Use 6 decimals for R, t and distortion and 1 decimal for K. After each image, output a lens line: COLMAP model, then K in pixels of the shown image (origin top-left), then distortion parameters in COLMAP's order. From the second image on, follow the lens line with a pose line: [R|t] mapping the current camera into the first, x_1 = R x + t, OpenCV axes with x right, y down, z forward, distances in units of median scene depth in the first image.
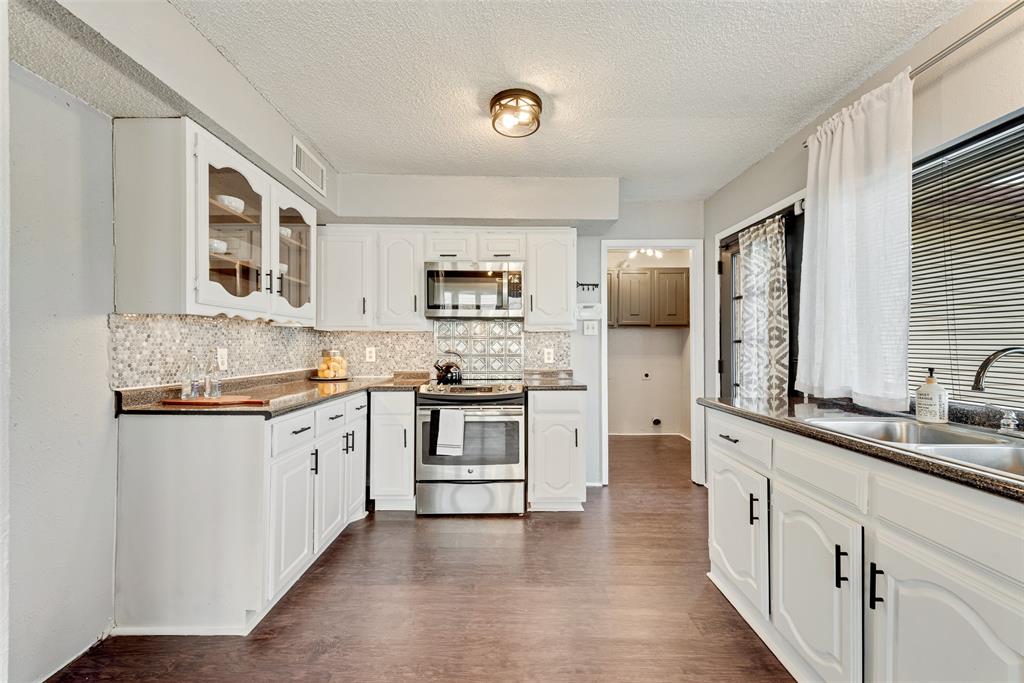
lens RADIAL K [[400.6, 0, 512.3], [0, 400.6, 343.7], [0, 0, 1]] dist [0.002090, -0.000012]
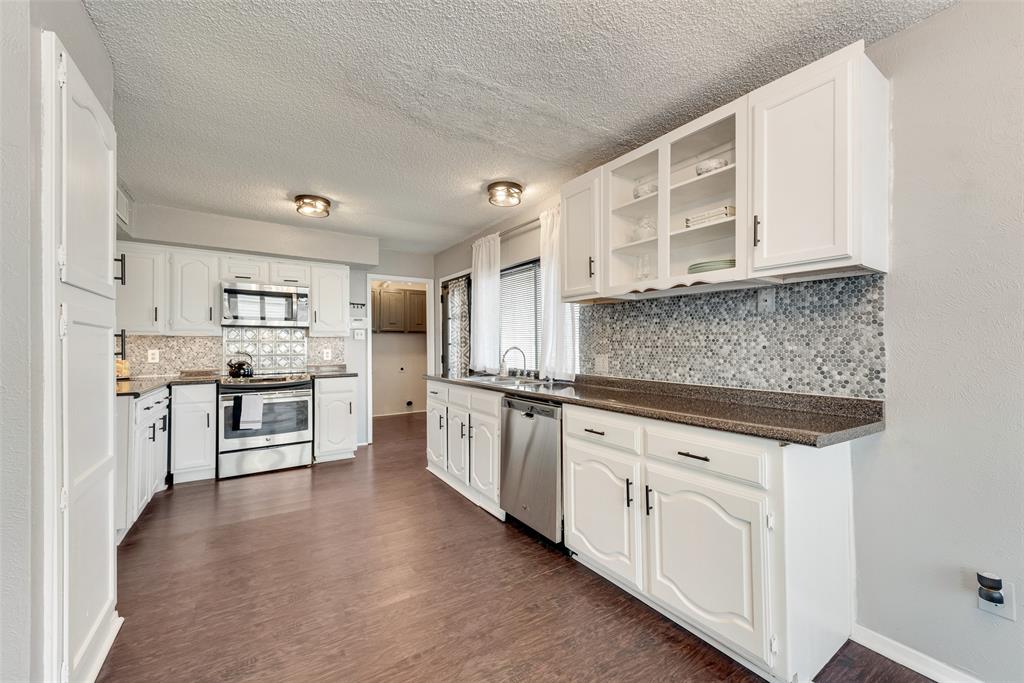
lens RADIAL K [[400.6, 0, 512.3], [0, 400.6, 343.7], [0, 0, 1]] dist [0.002090, -0.000012]
pose [[0.841873, -0.002056, 0.539672, -0.136595], [0.003076, 0.999995, -0.000988, -0.004365], [-0.539667, 0.002491, 0.841875, -0.584329]]
